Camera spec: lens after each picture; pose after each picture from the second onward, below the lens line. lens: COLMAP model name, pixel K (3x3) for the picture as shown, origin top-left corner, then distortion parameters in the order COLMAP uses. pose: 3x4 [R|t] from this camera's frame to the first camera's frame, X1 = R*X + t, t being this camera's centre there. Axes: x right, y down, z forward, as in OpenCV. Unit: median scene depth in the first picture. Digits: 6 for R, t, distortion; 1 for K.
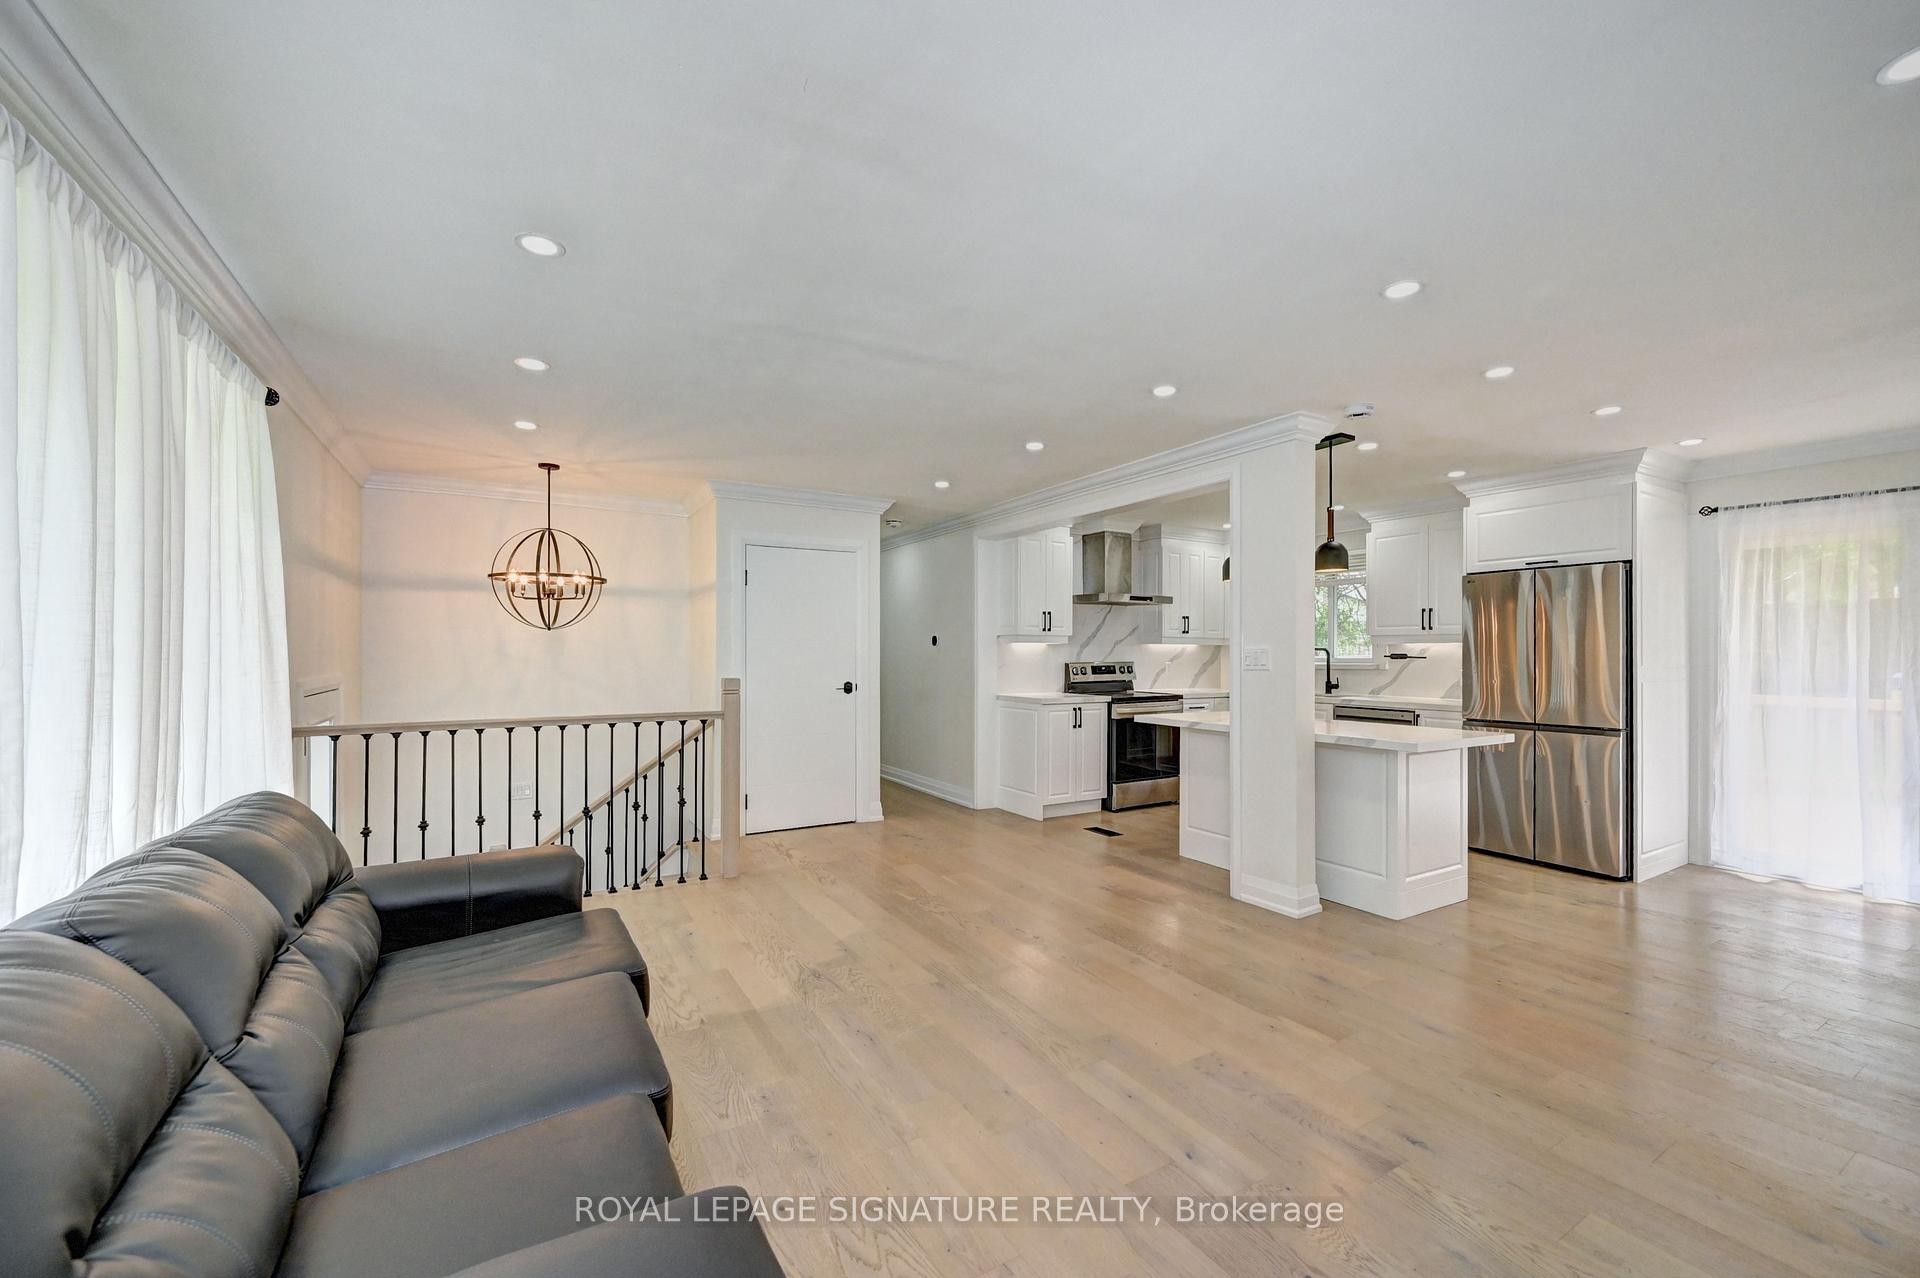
lens RADIAL K [[768.3, 0, 960.1], [0, 768.3, 653.3], [0, 0, 1]] dist [0.000070, -0.000565]
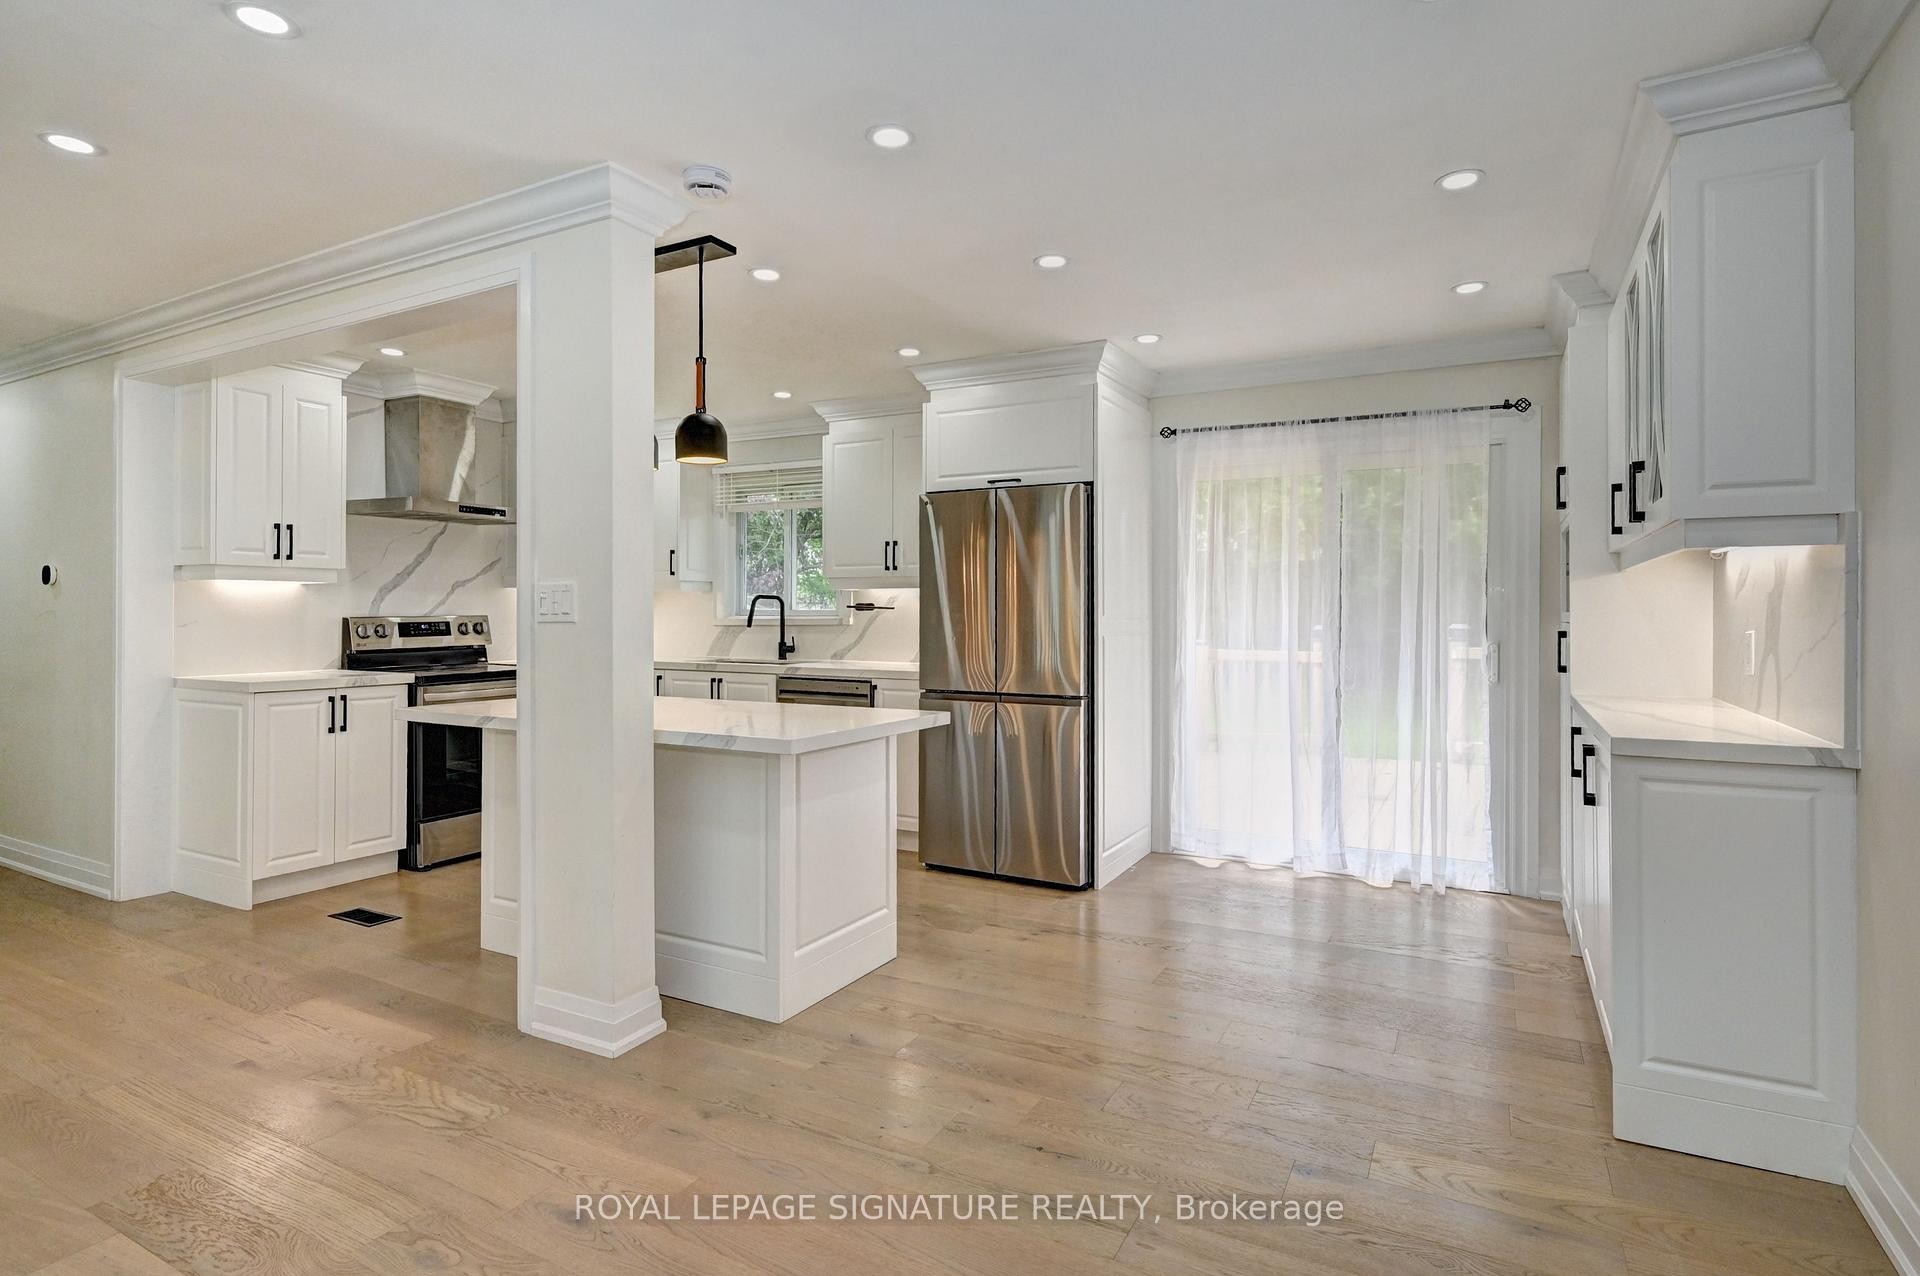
lens RADIAL K [[968.7, 0, 977.0], [0, 968.7, 609.1], [0, 0, 1]] dist [-0.003633, 0.000032]
pose [[0.853631, 0.001681, 0.520876, 0.222794], [-0.000438, 0.999997, -0.002510, 0.010516], [-0.520879, 0.001915, 0.853629, 0.186109]]
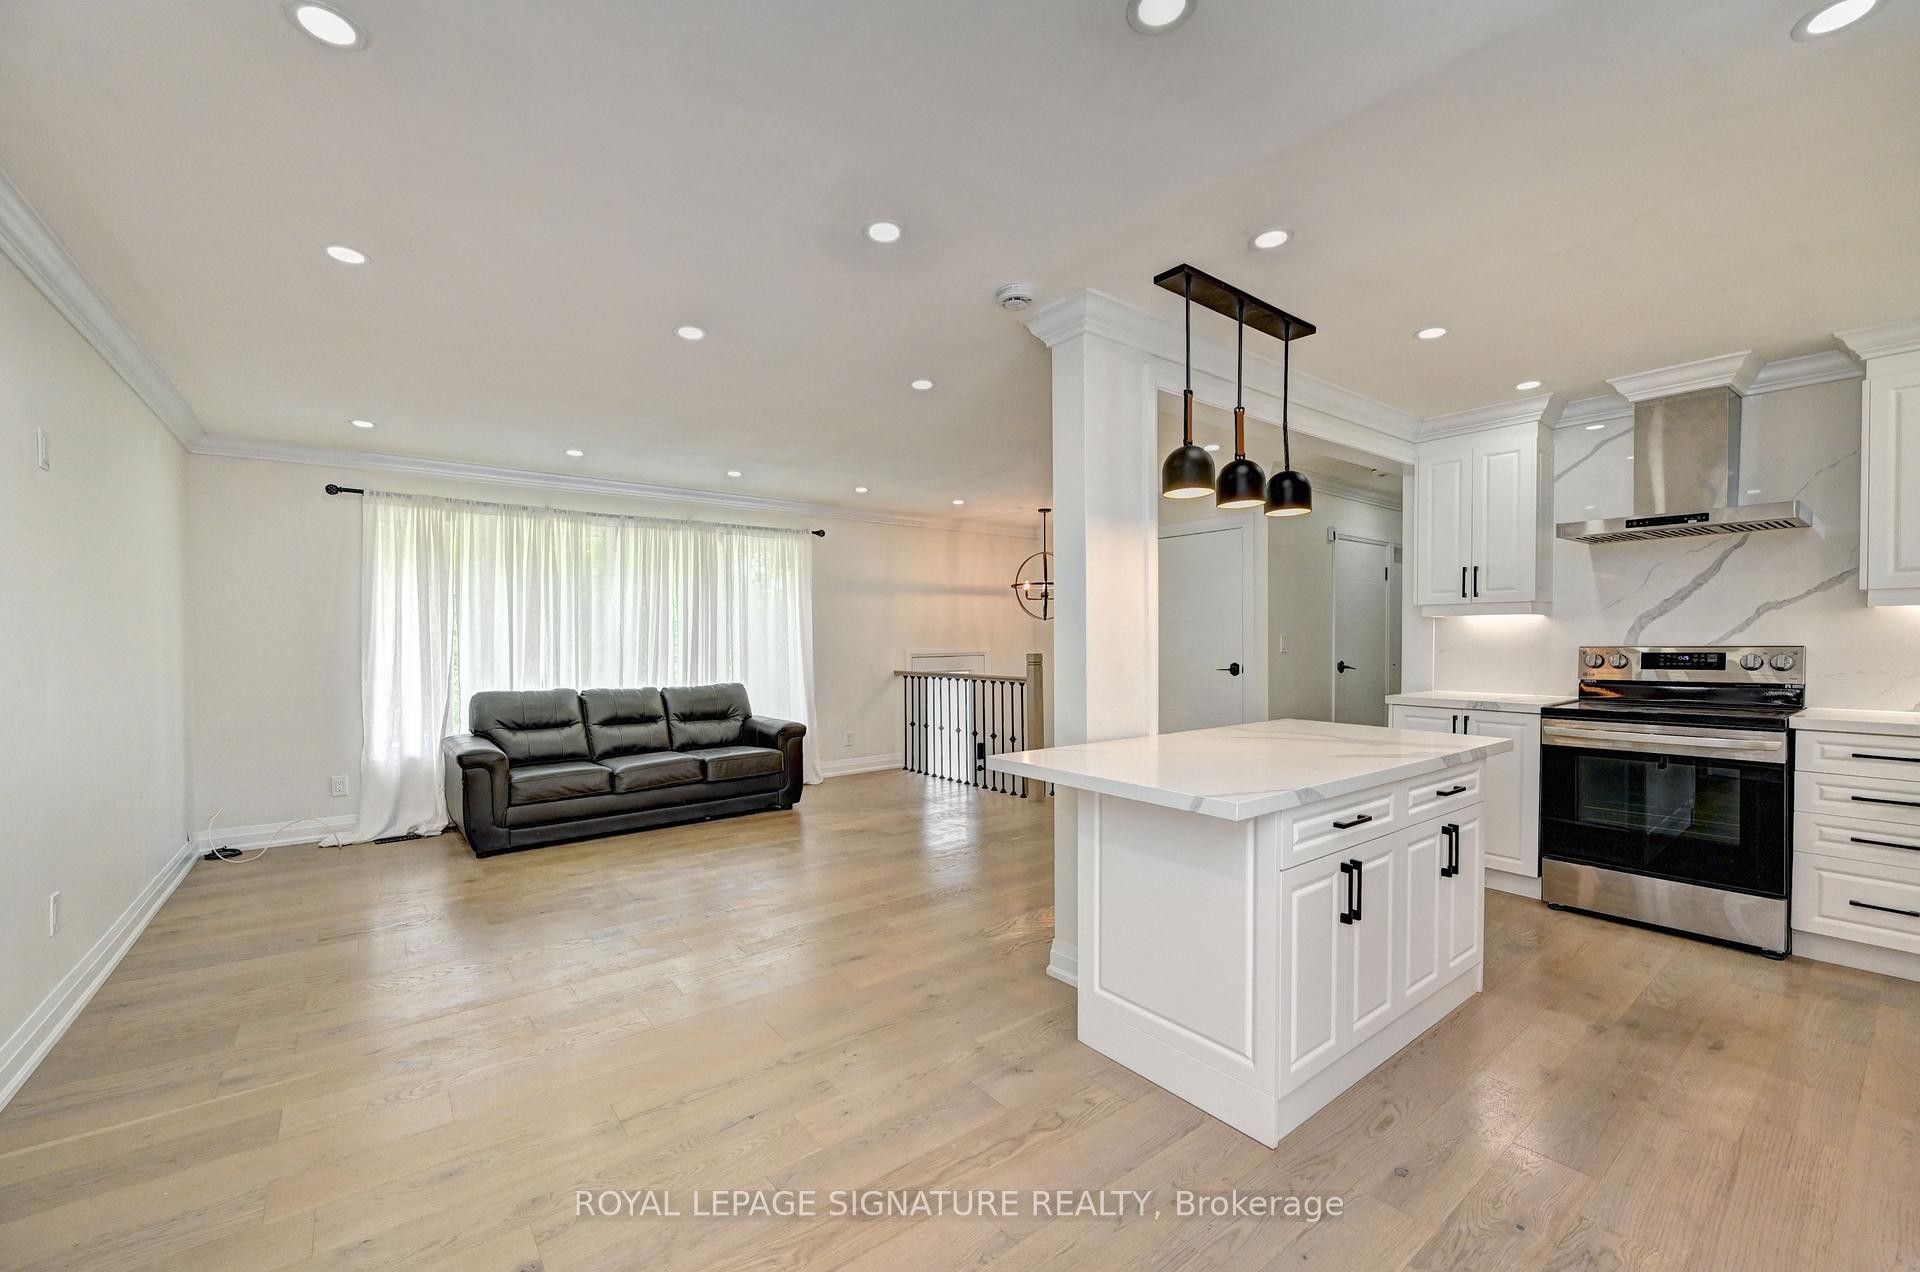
lens RADIAL K [[768.3, 0, 945.6], [0, 768.3, 648.5], [0, 0, 1]] dist [0.000070, -0.000565]
pose [[0.115303, 0.011586, -0.993263, 0.894216], [0.003916, 0.999919, 0.012118, 0.006688], [0.993323, -0.005287, 0.115248, 0.610449]]
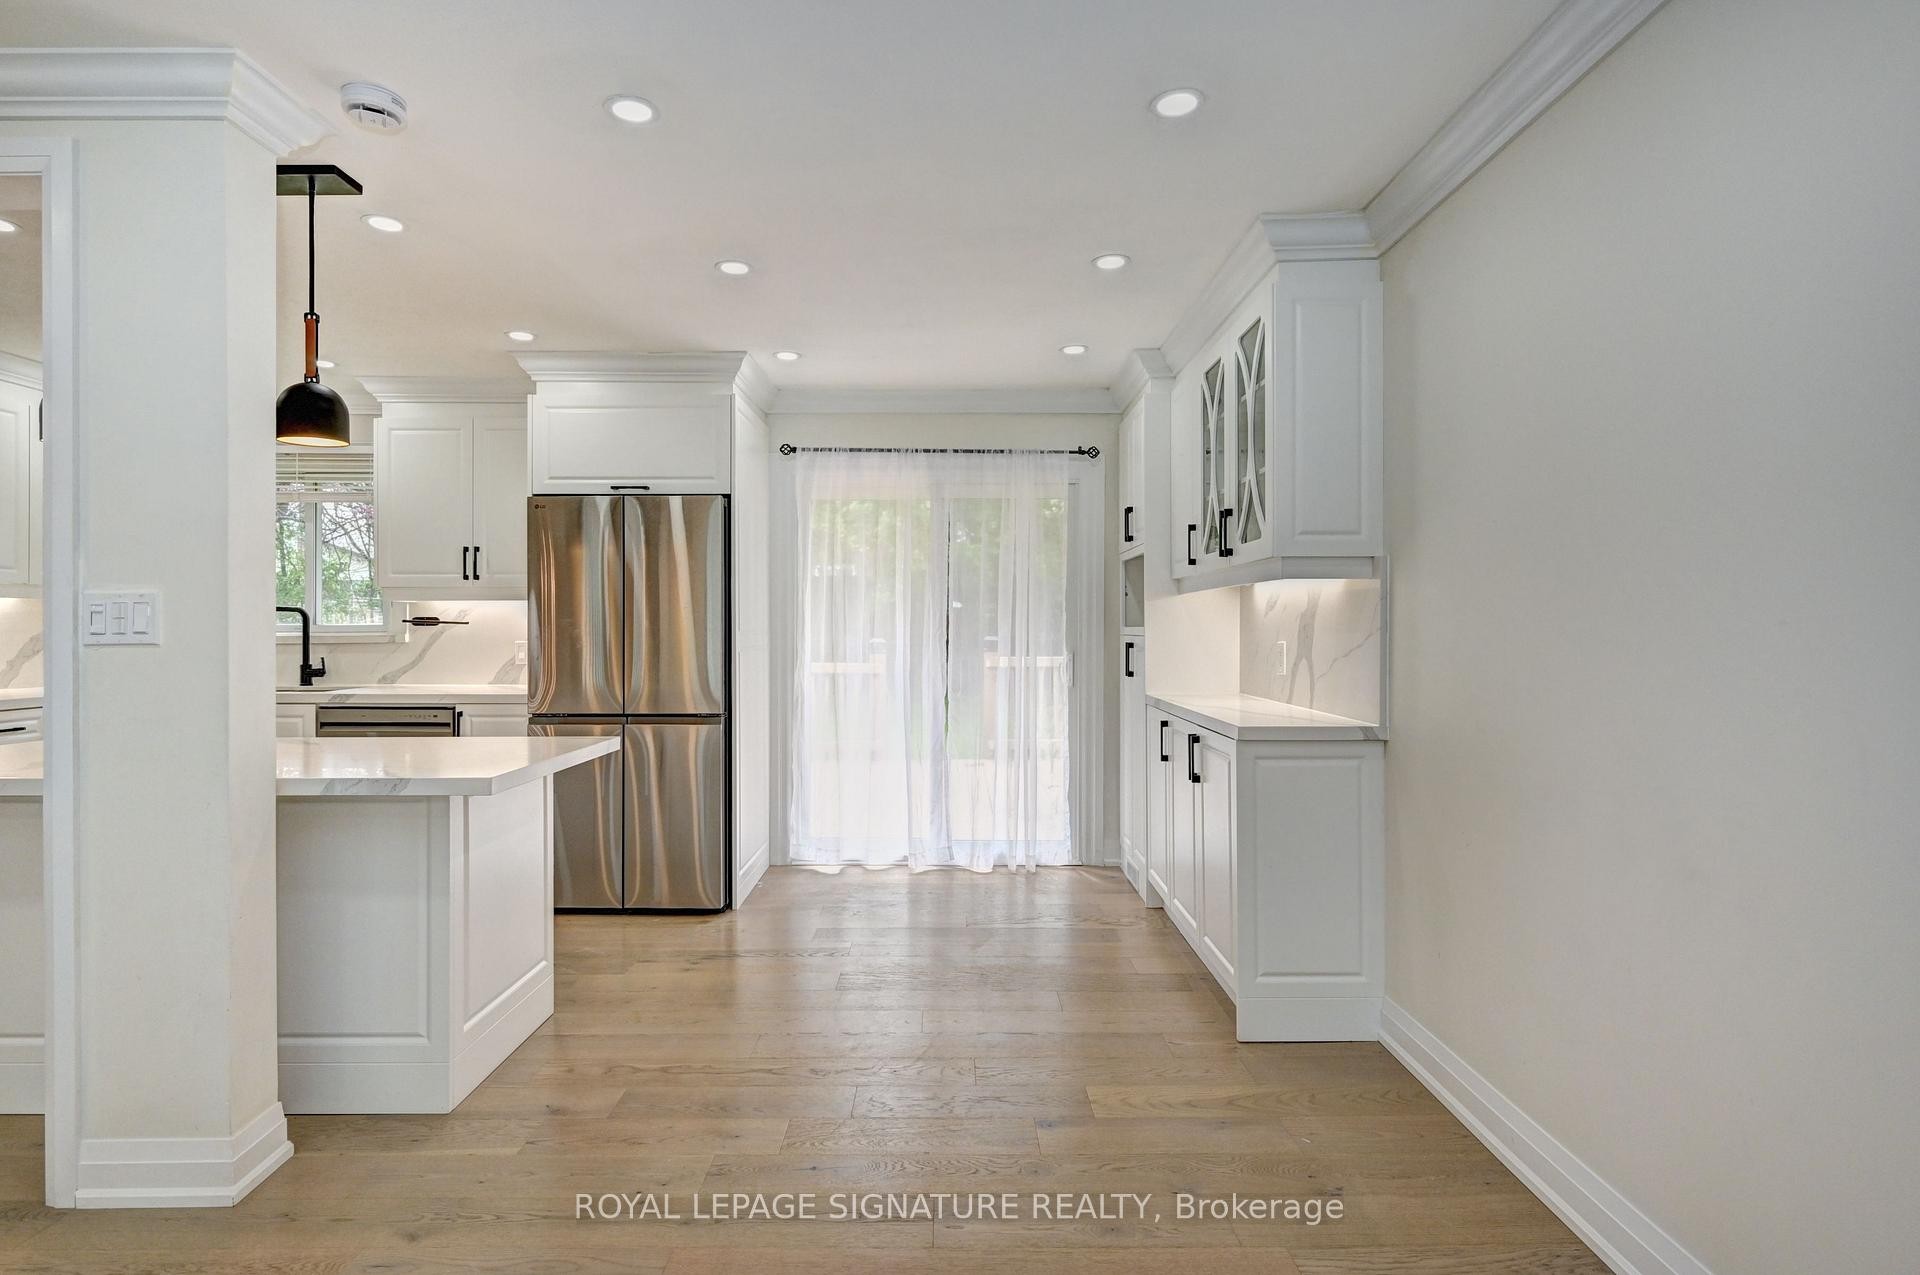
lens RADIAL K [[968.7, 0, 952.8], [0, 968.7, 624.9], [0, 0, 1]] dist [-0.003633, 0.000032]
pose [[0.509329, -0.000805, 0.860571, 0.130196], [0.000781, 1.000000, 0.000473, 0.008418], [-0.860571, 0.000432, 0.509329, 0.271758]]
